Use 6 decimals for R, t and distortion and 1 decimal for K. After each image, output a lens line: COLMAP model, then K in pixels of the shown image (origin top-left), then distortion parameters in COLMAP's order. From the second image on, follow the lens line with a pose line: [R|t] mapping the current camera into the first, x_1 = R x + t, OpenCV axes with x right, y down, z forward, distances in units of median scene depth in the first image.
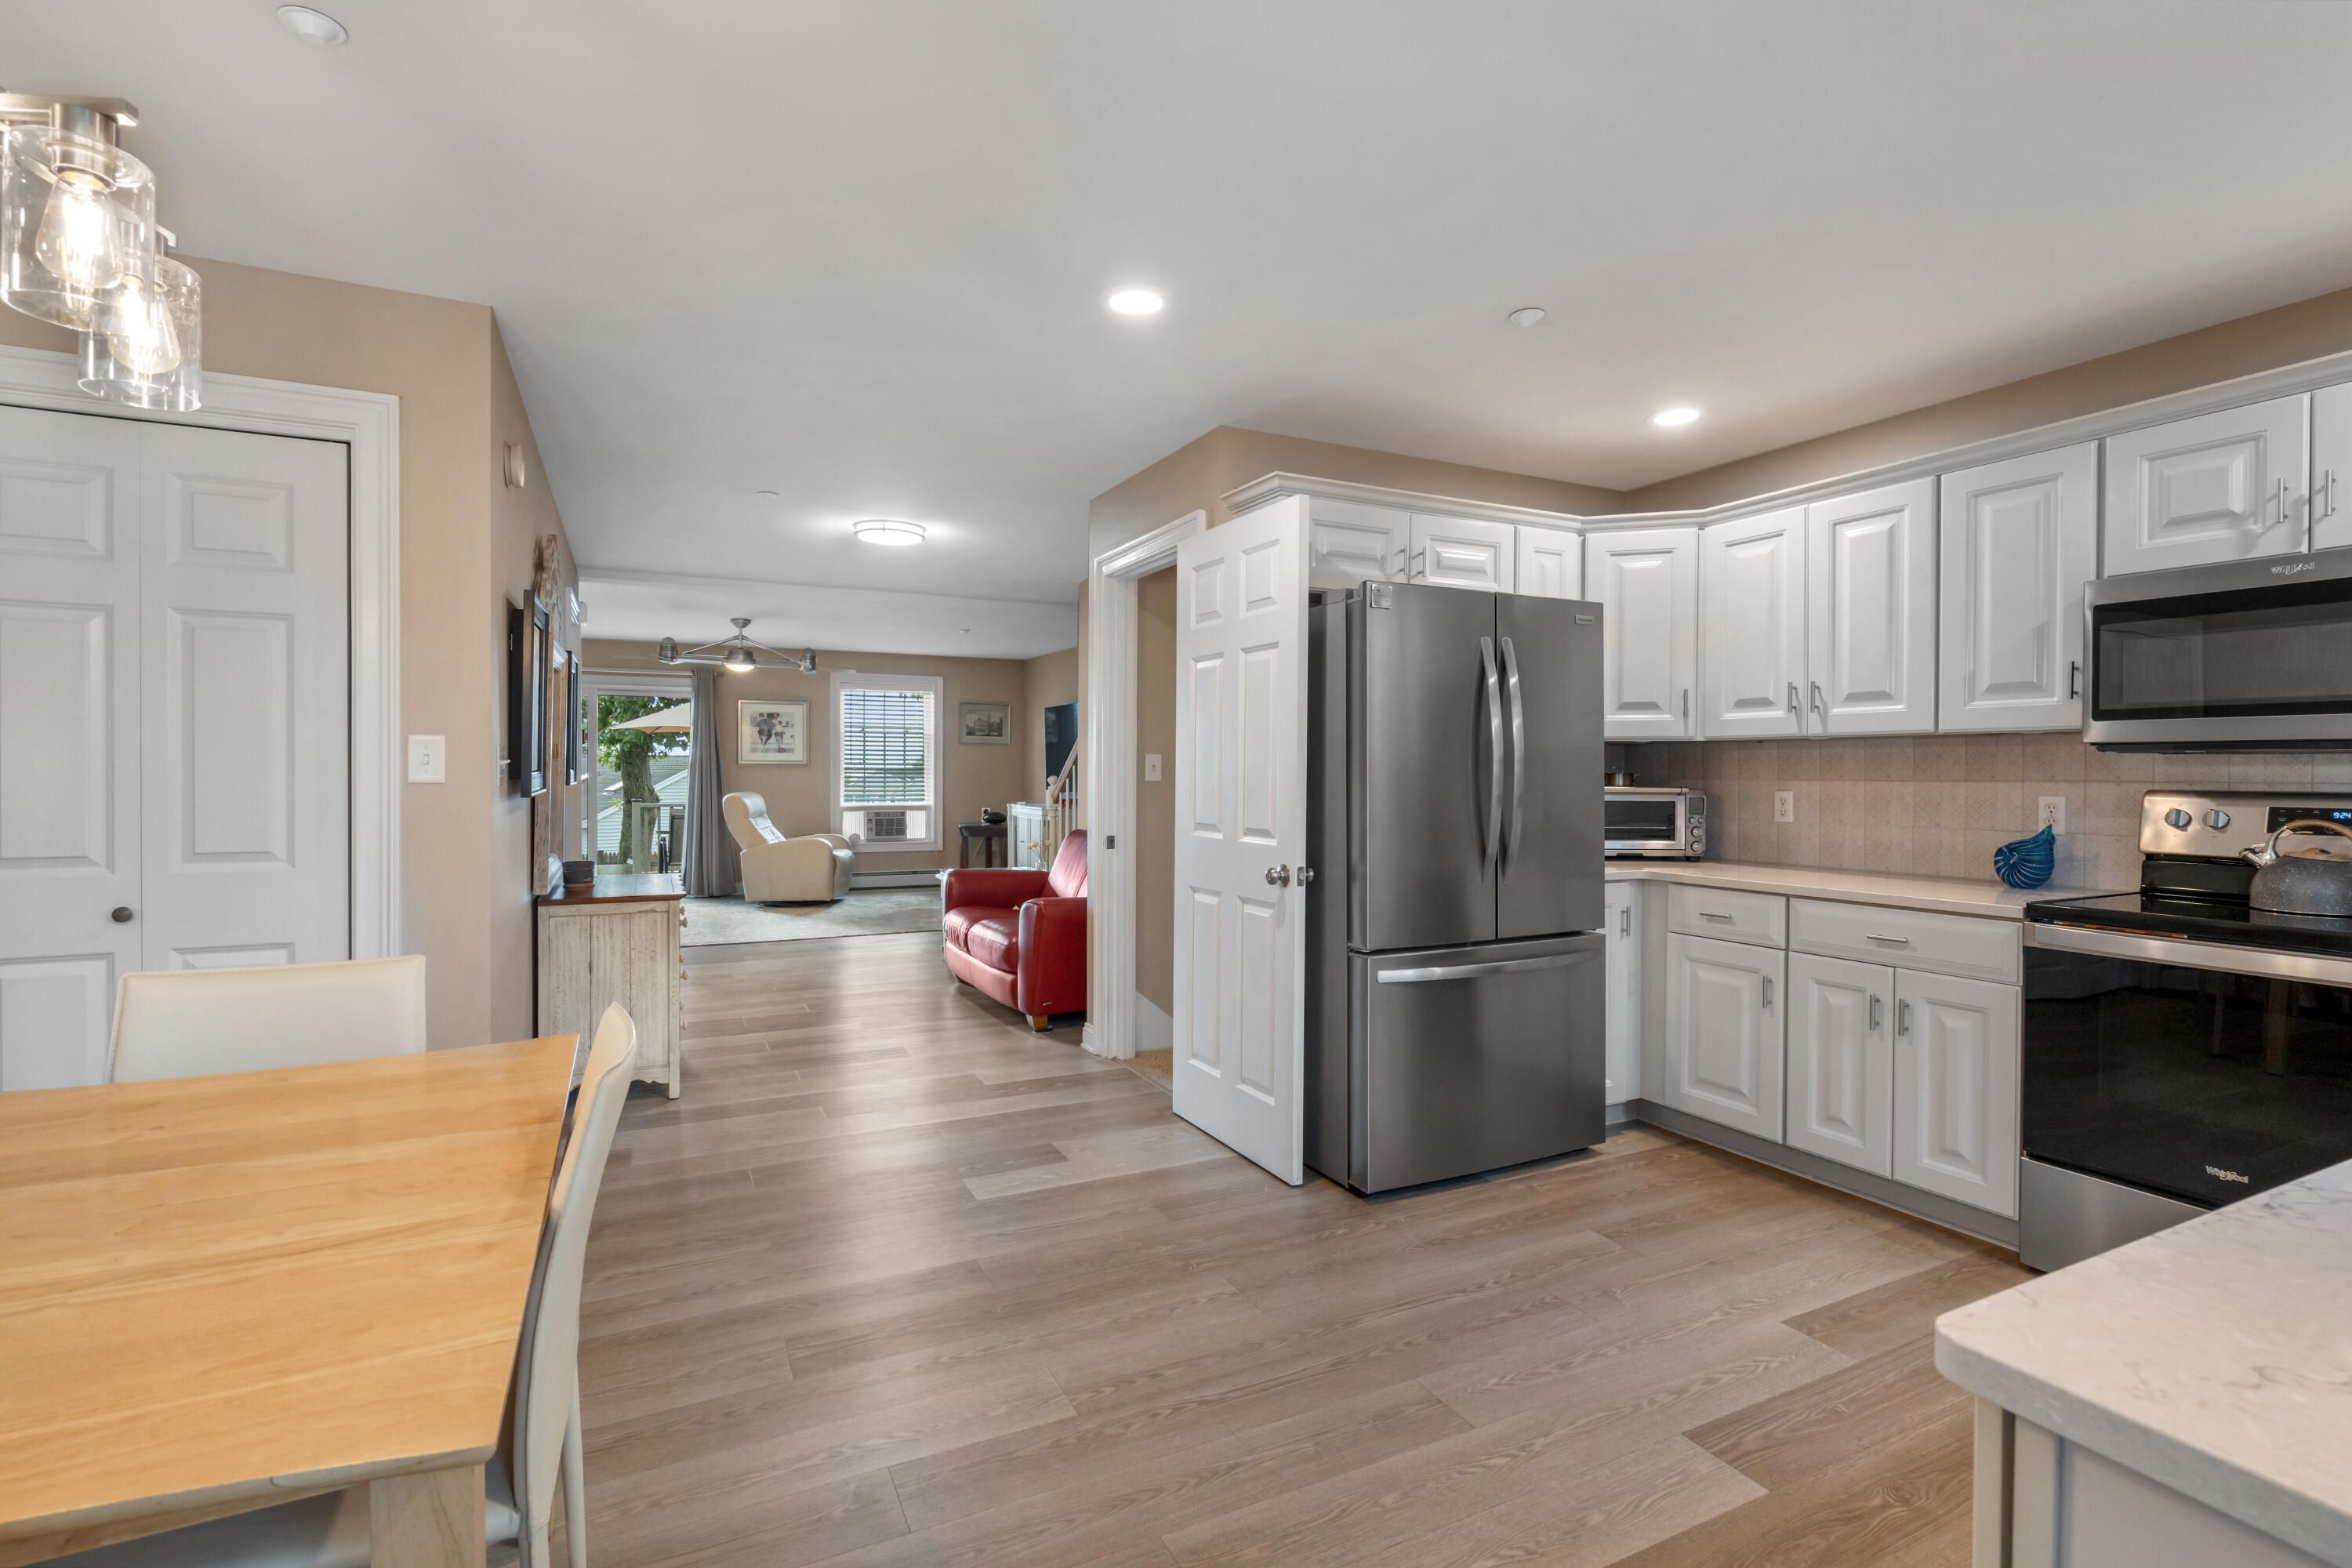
lens RADIAL K [[1076.5, 0, 1169.1], [0, 1076.5, 778.7], [0, 0, 1]] dist [0.001233, 0.001789]
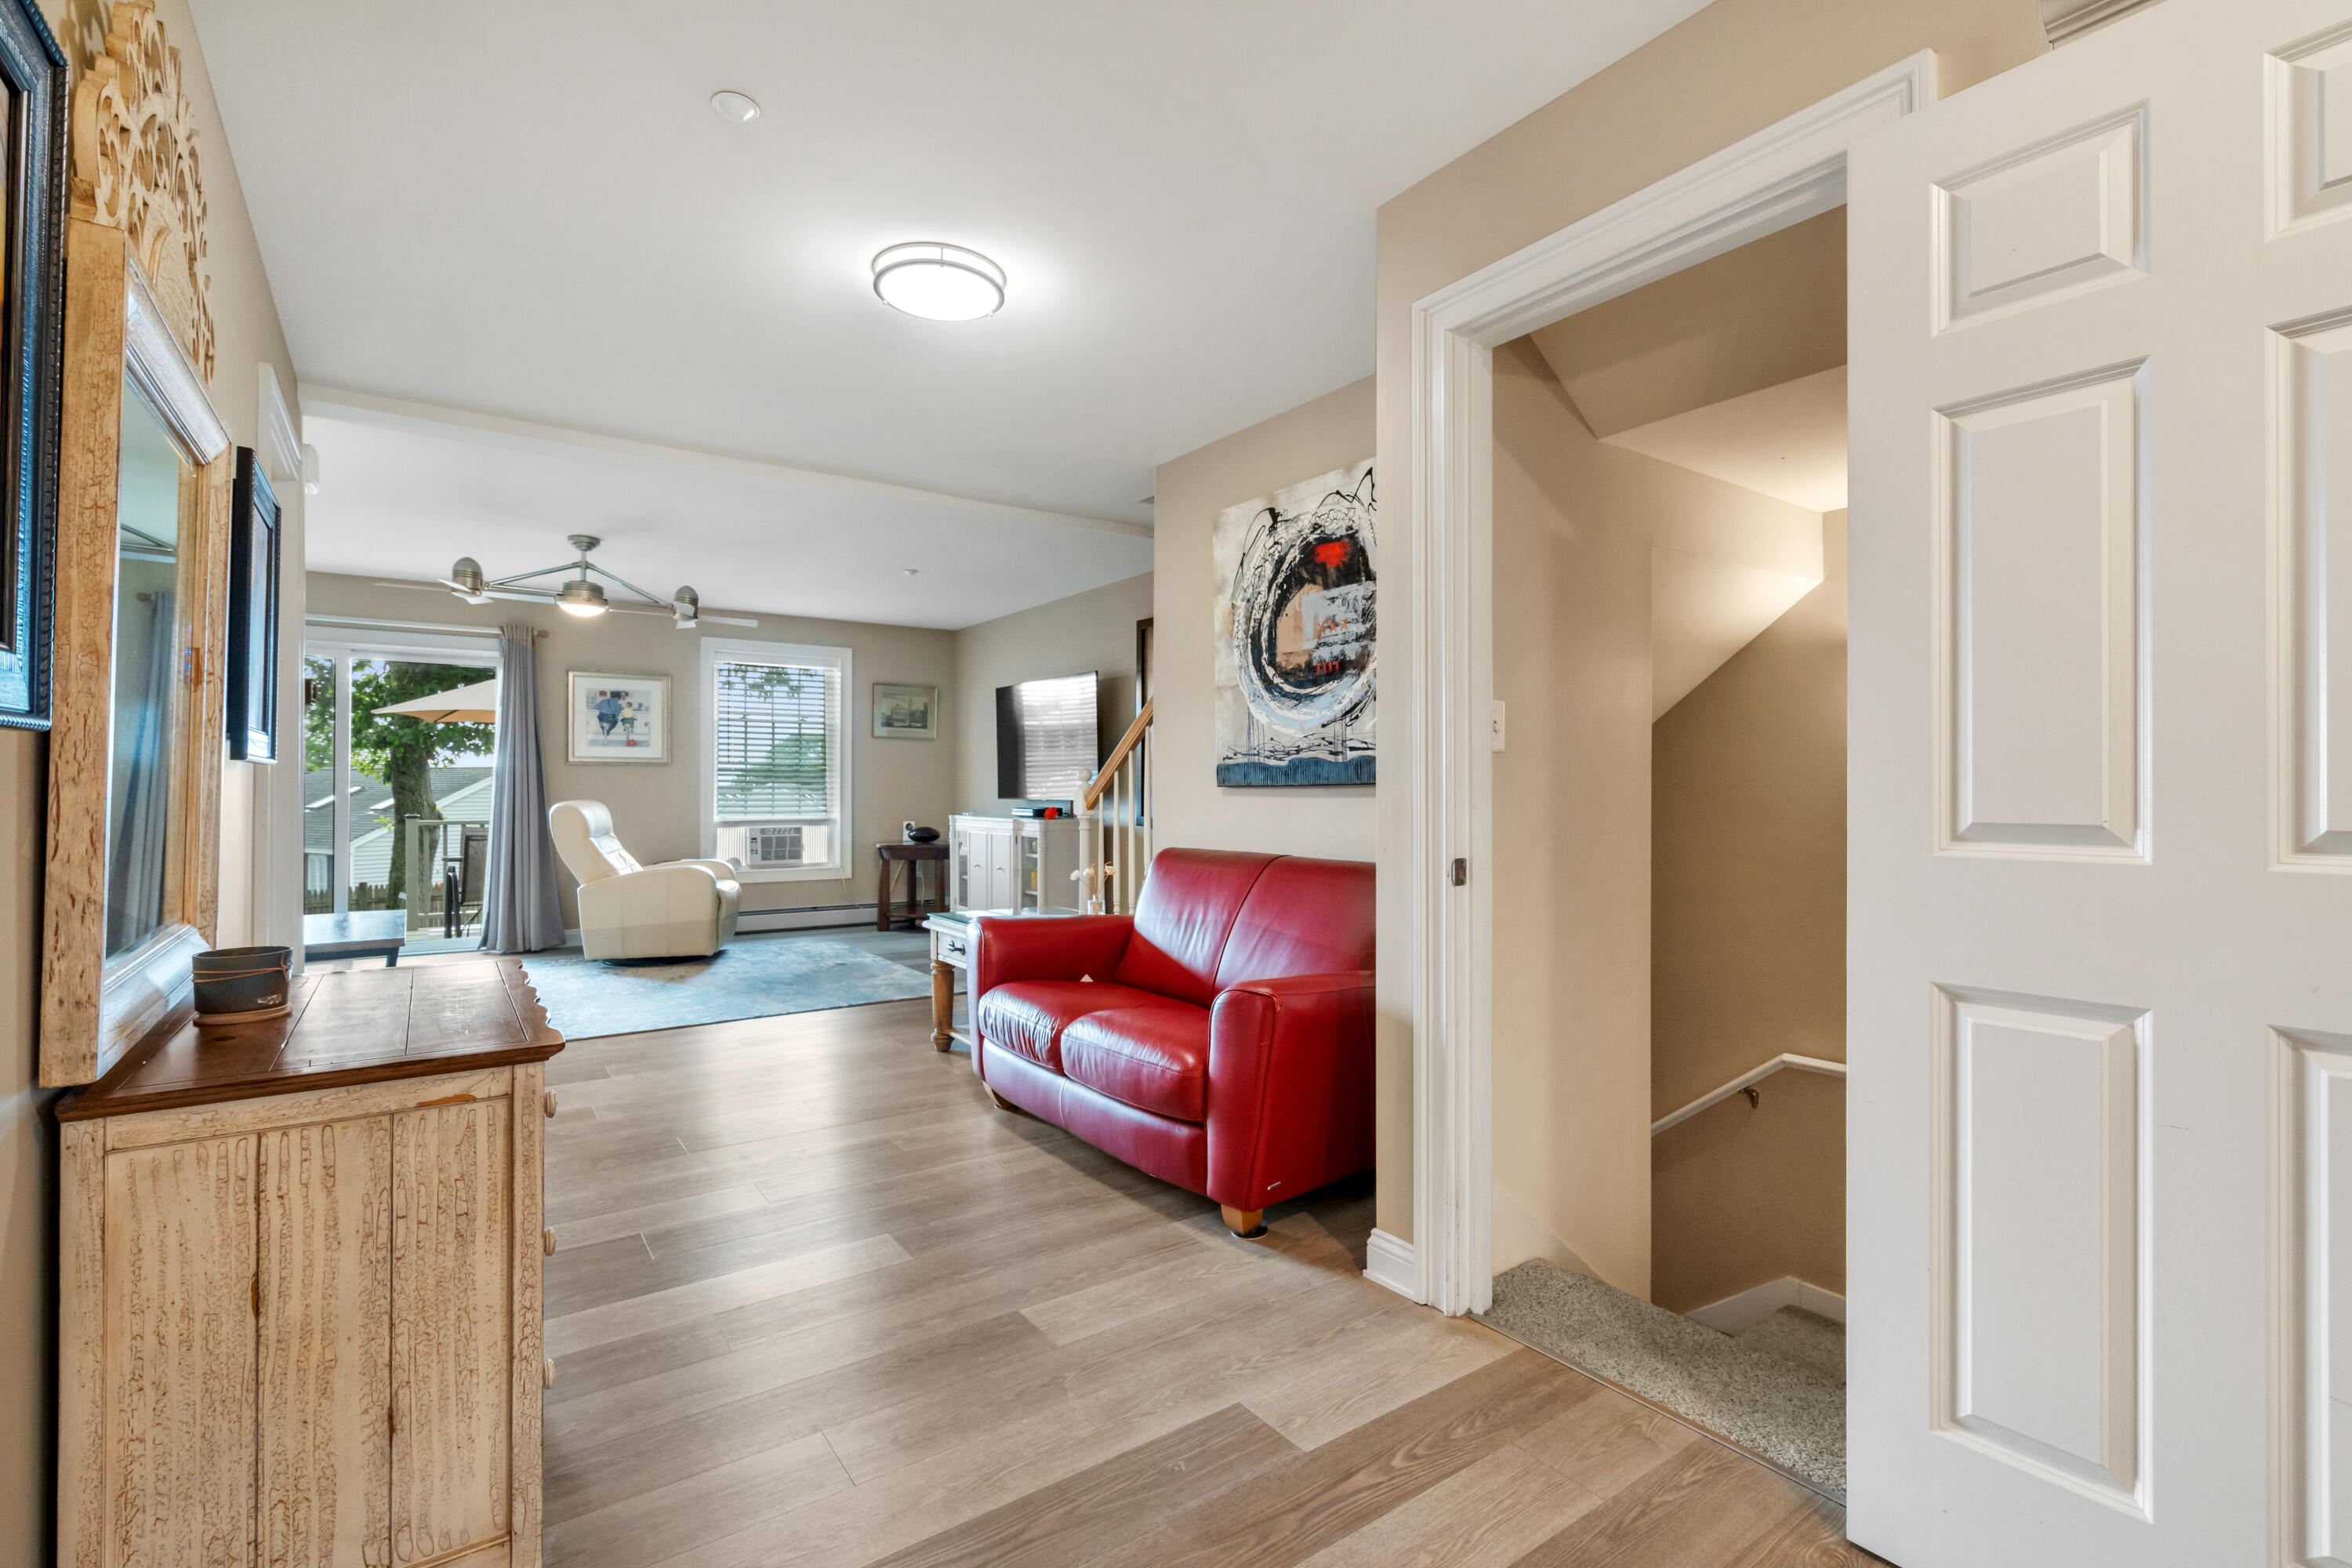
lens RADIAL K [[1090.2, 0, 1163.0], [0, 1090.2, 772.7], [0, 0, 1]] dist [-0.007656, 0.004316]
pose [[0.989443, -0.002793, 0.144897, -0.331990], [0.005745, 0.999784, -0.019963, 0.028069], [-0.144810, 0.020584, 0.989245, 0.668910]]
